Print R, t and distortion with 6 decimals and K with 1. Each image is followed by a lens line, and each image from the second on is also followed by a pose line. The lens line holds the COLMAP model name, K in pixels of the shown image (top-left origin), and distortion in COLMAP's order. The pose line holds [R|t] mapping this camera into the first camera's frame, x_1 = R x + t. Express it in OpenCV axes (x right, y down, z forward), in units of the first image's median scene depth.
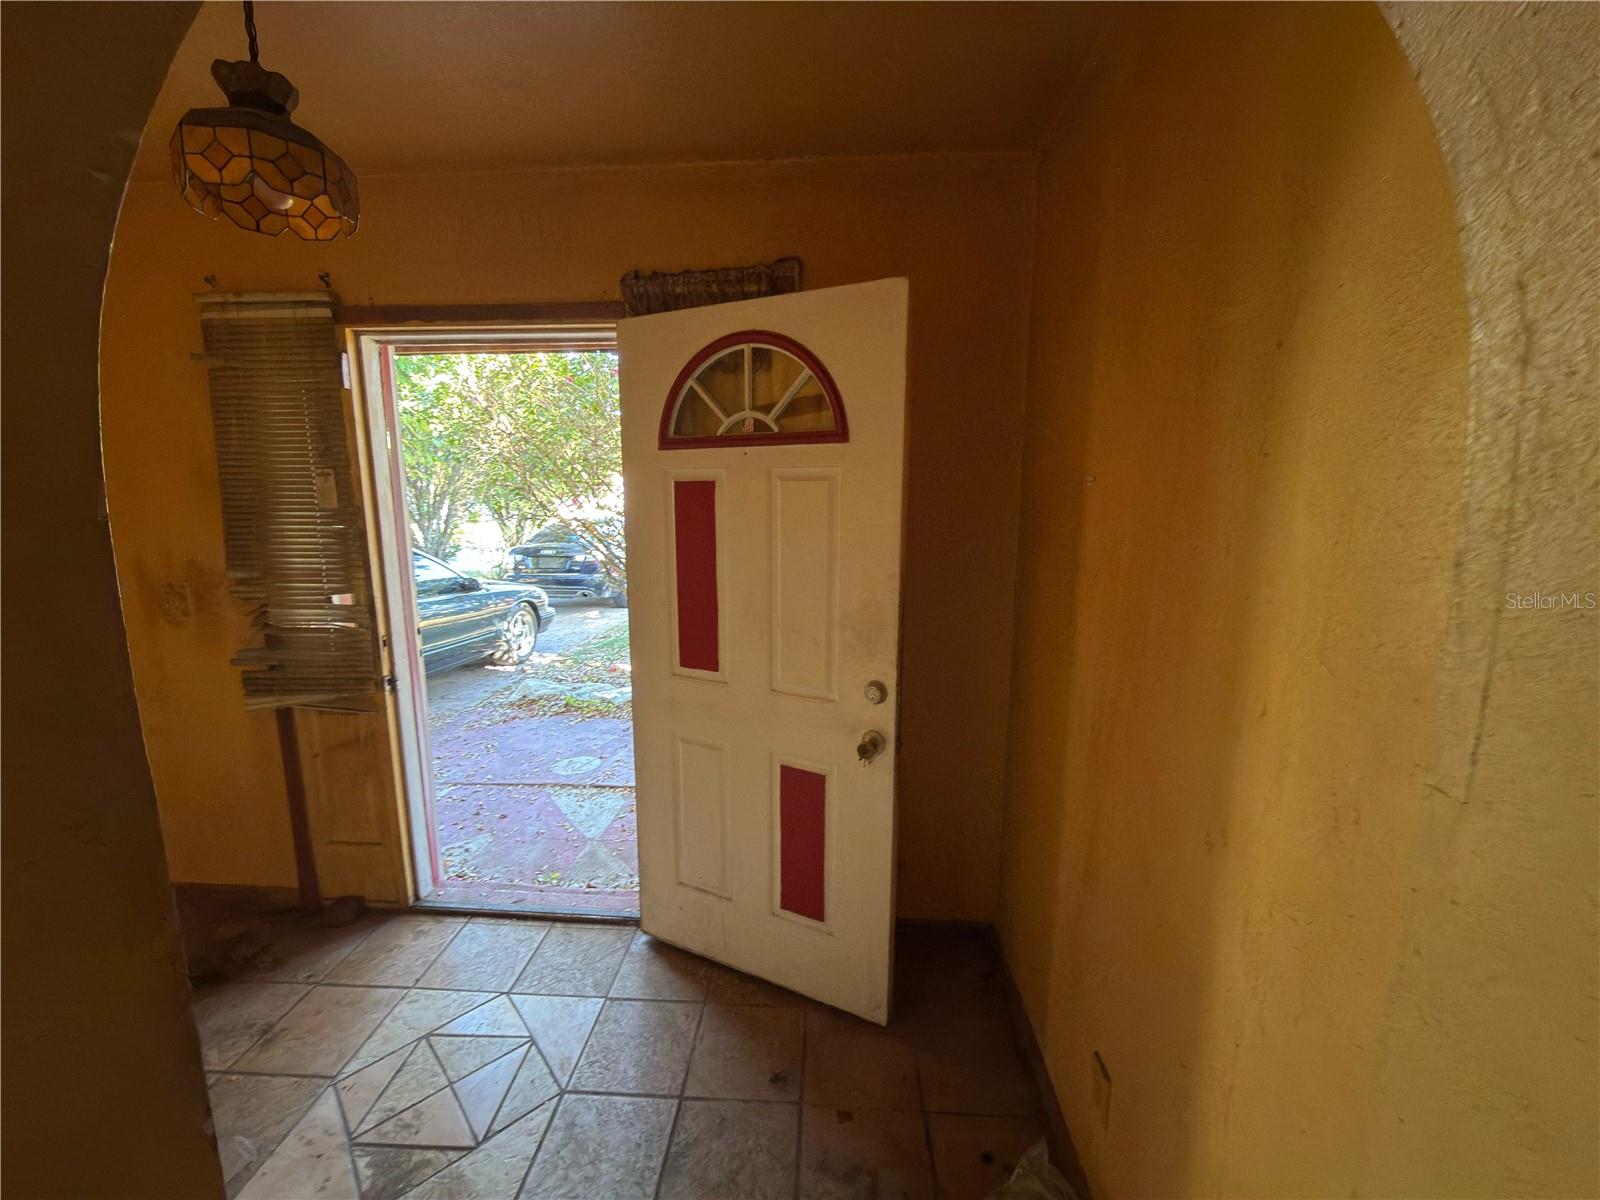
lens RADIAL K [[638.8, 0, 804.1], [0, 638.8, 603.2], [0, 0, 1]] dist [-0.001927, 0.000692]
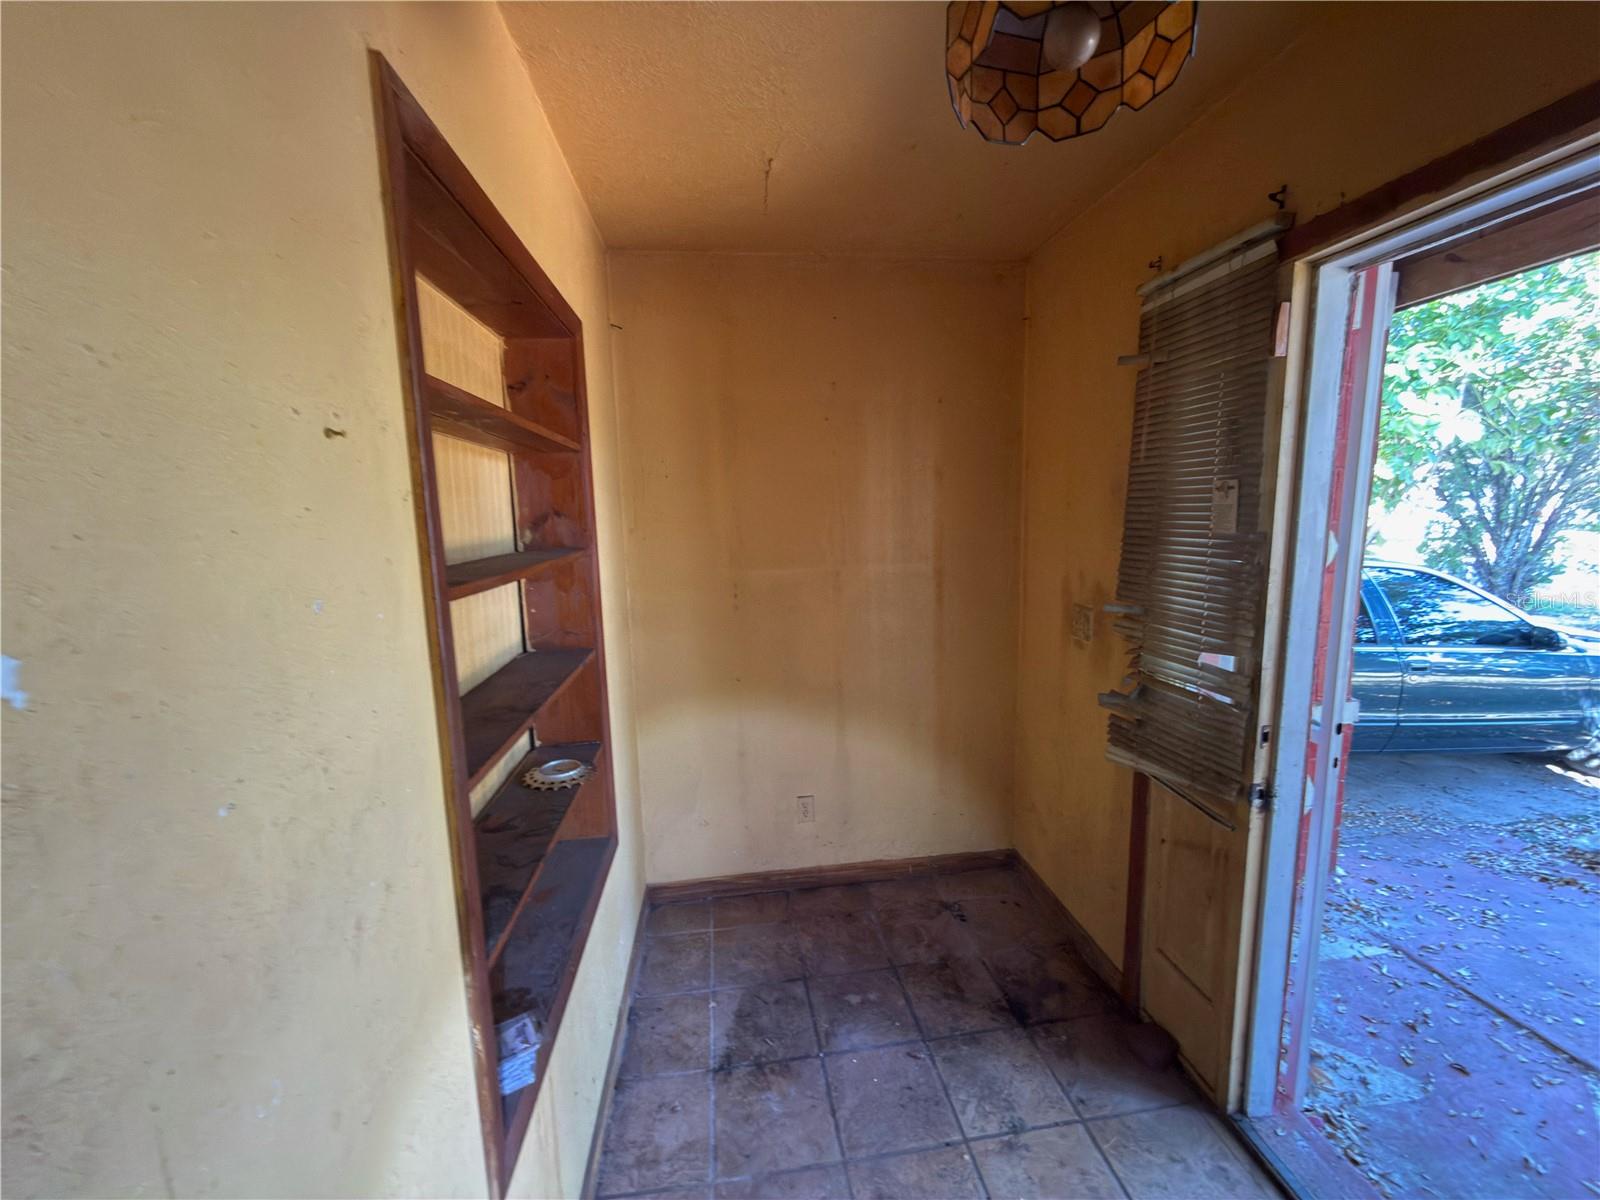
lens RADIAL K [[638.8, 0, 803.0], [0, 638.8, 601.3], [0, 0, 1]] dist [-0.001927, 0.000692]
pose [[0.186778, 0.136100, -0.972929, -0.118418], [-0.137690, 0.984208, 0.111244, -0.084076], [0.972705, 0.113185, 0.202569, 0.378300]]
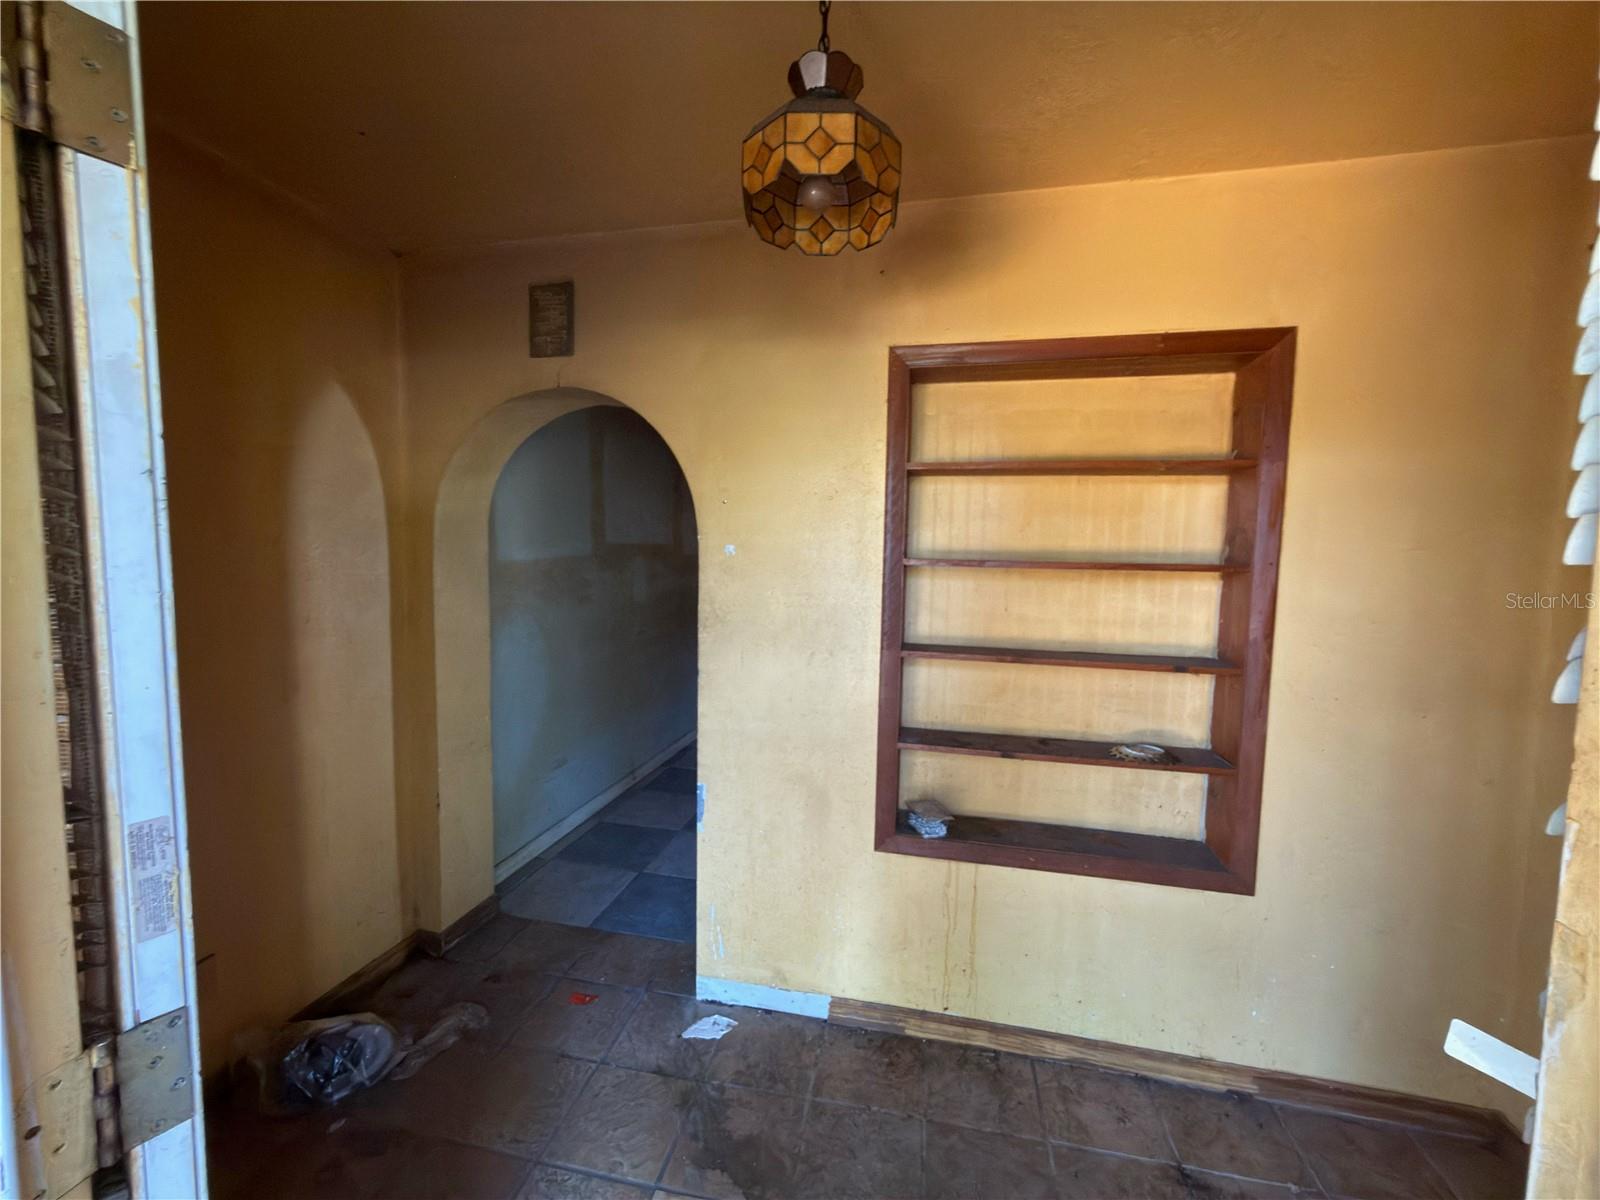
lens RADIAL K [[638.8, 0, 802.6], [0, 638.8, 598.5], [0, 0, 1]] dist [-0.001927, 0.000692]
pose [[-0.988308, -0.030011, 0.149491, -0.536717], [0.005741, 0.972418, 0.233174, -0.170419], [-0.152365, 0.231305, -0.960876, 1.119067]]
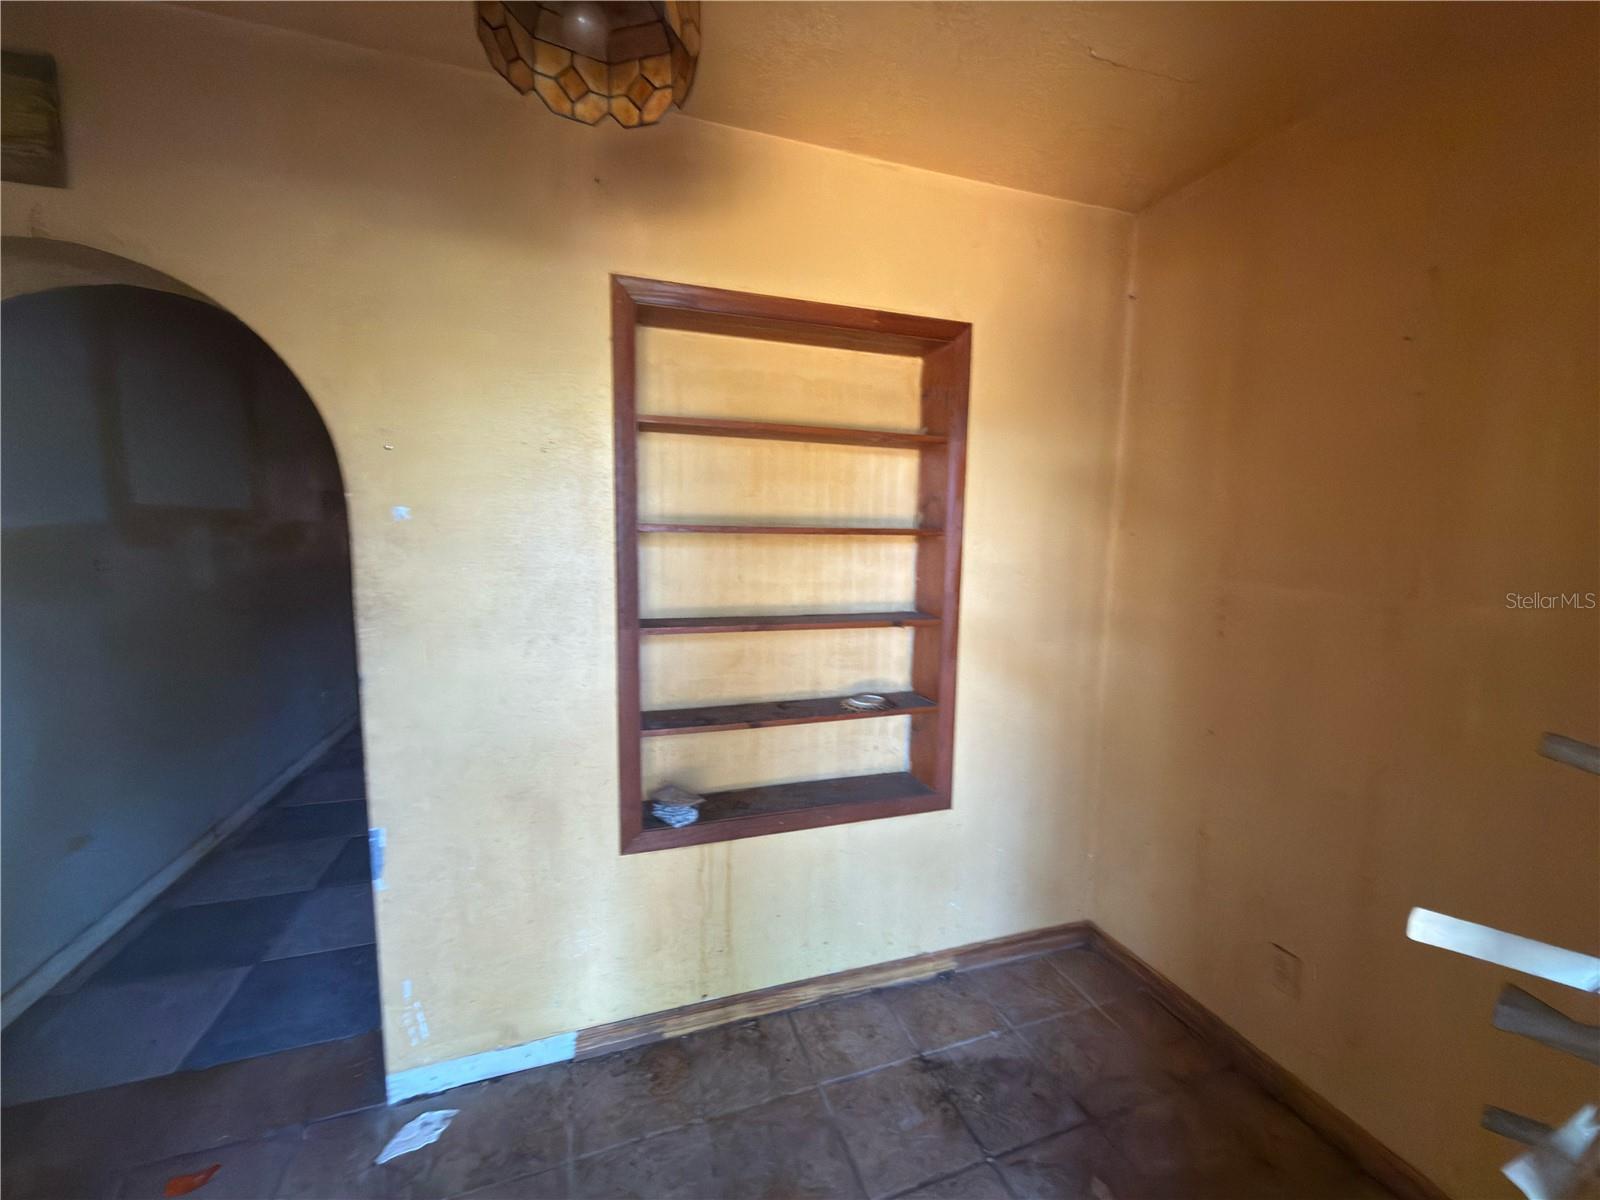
lens RADIAL K [[638.8, 0, 801.1], [0, 638.8, 600.0], [0, 0, 1]] dist [-0.001927, 0.000692]
pose [[-0.926576, 0.026469, -0.375174, -0.430194], [-0.078289, 0.962097, 0.261228, -0.147250], [0.367868, 0.271420, -0.889384, 1.026895]]
